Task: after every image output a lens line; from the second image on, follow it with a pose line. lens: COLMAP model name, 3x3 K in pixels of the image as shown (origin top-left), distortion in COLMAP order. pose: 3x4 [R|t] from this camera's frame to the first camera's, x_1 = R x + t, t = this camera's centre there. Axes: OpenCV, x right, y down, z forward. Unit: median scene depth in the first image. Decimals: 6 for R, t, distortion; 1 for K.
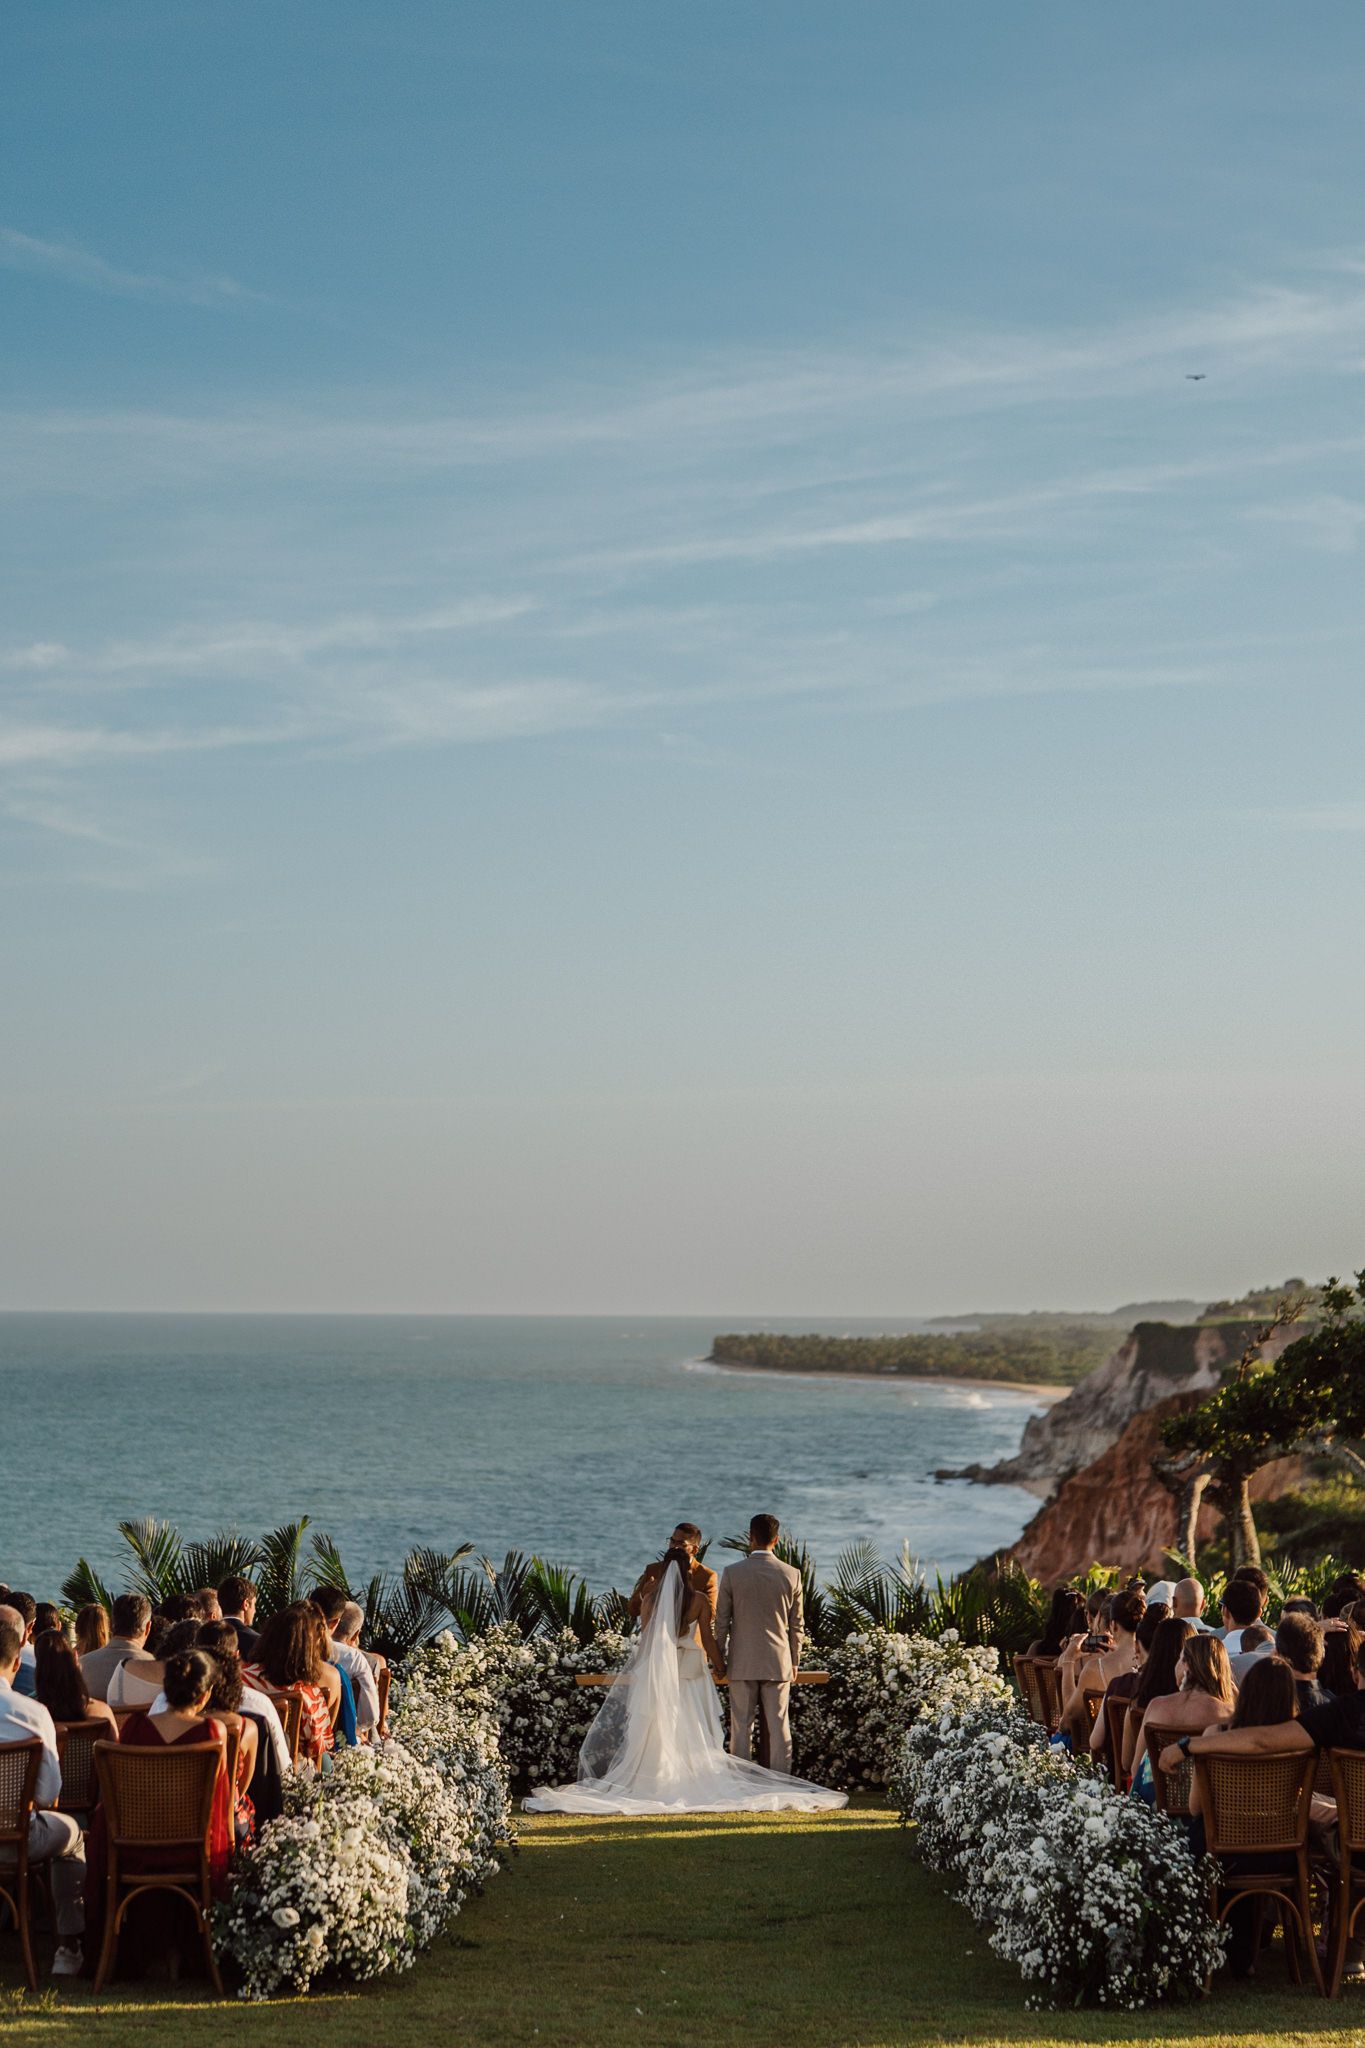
lens RADIAL K [[4500.4, 0, 683.1], [0, 4500.4, 1022.5], [0, 0, 1]] dist [0.296294, 0.000000]
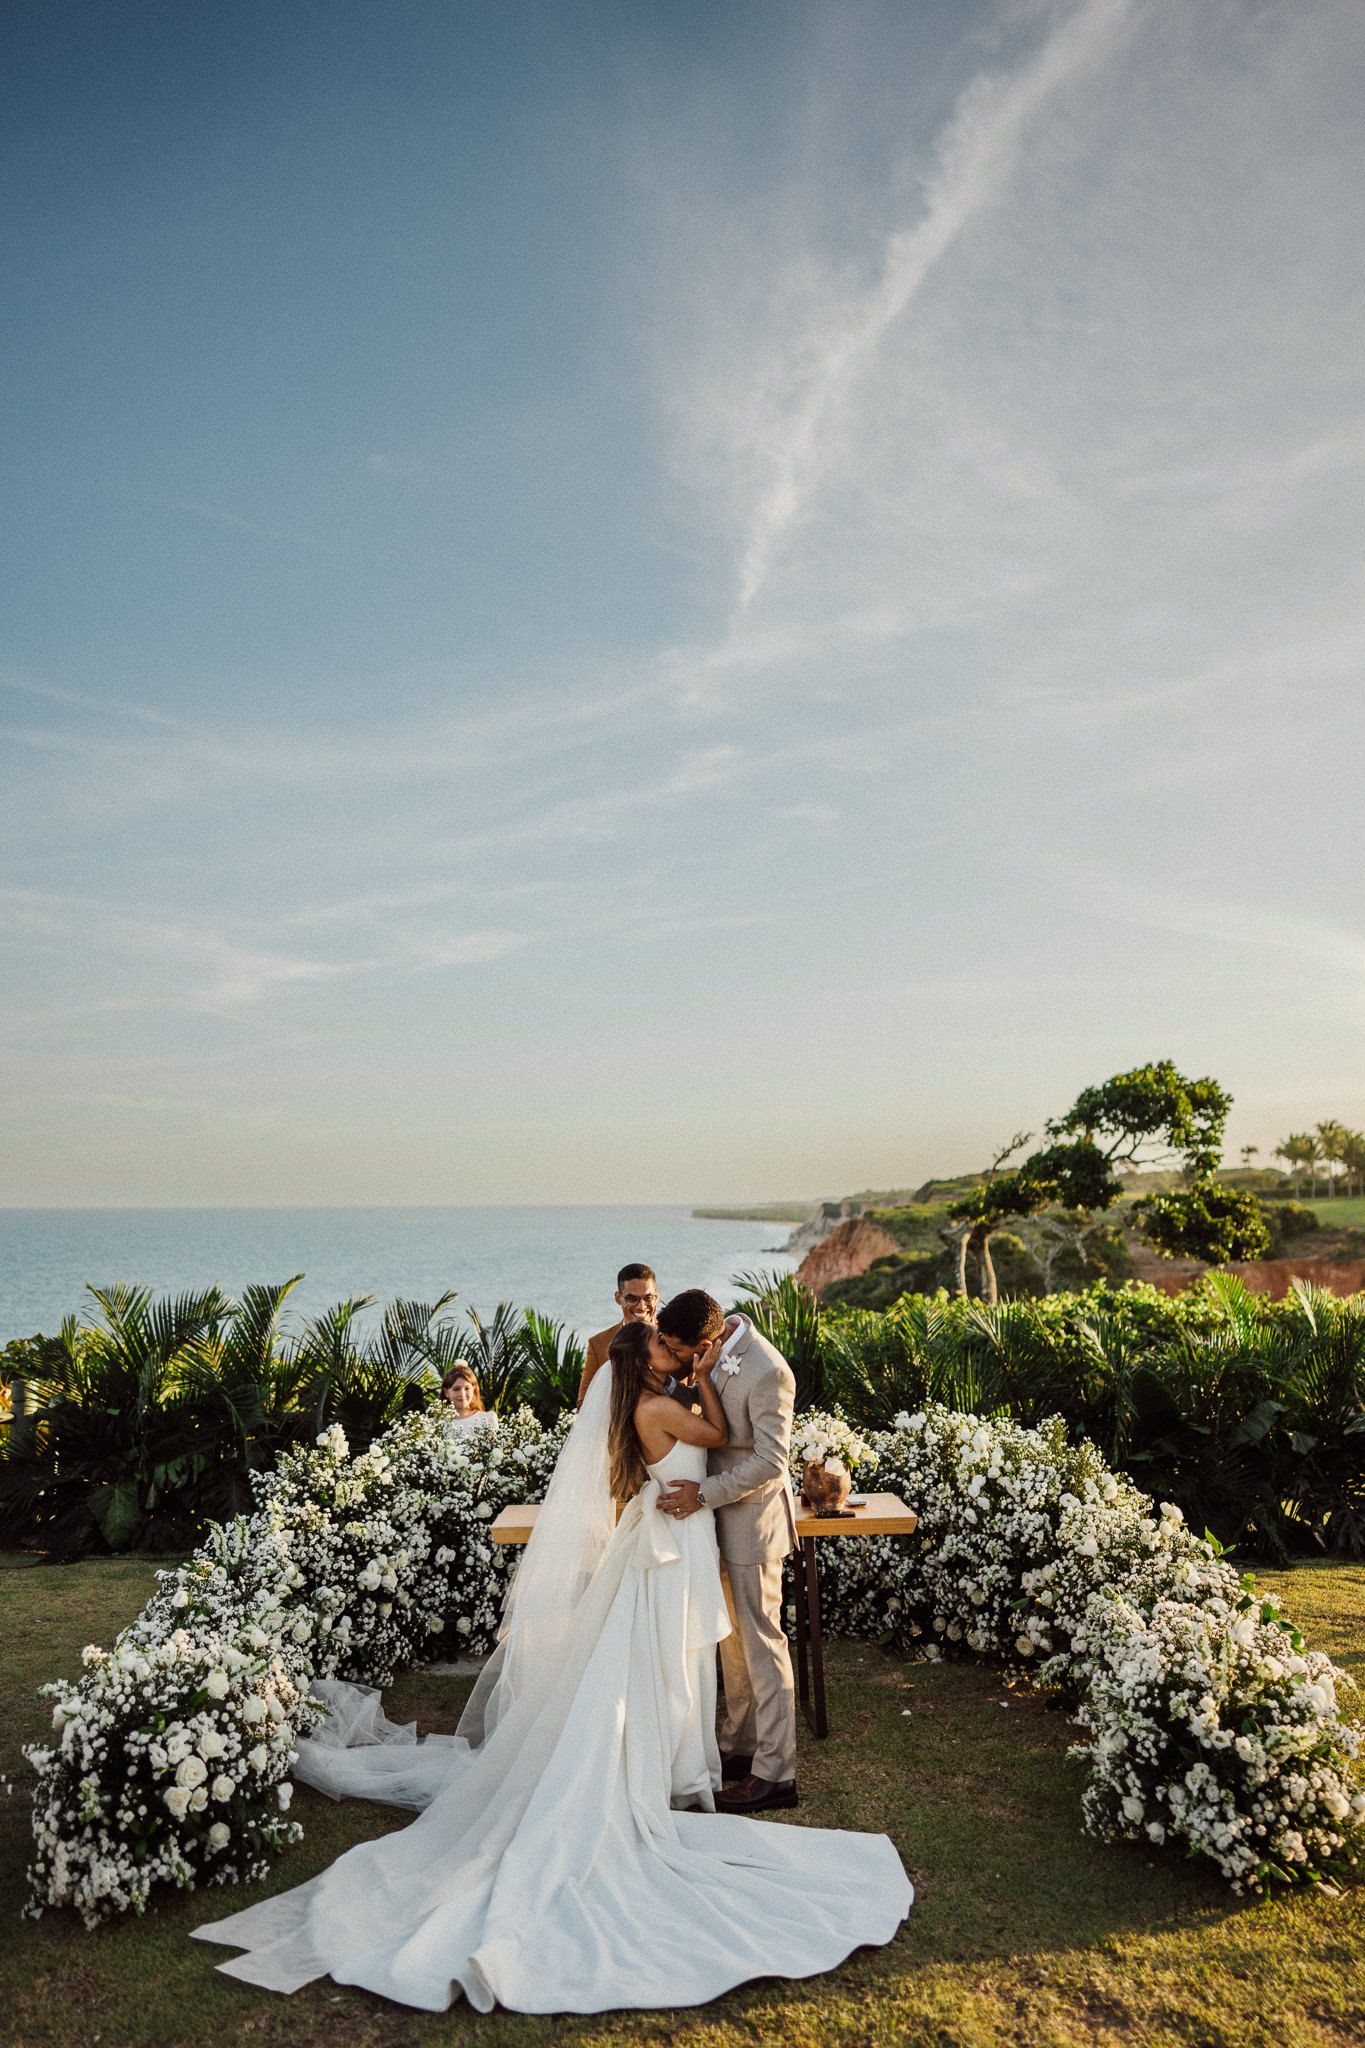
lens RADIAL K [[1377.4, 0, 677.5], [0, 1377.4, 1025.2], [0, 0, 1]] dist [-0.005933, 0.000344]
pose [[0.999835, -0.018123, -0.000791, 0.001874], [0.018035, 0.997788, -0.063984, 0.078272], [0.001949, 0.063959, 0.997951, 0.707848]]
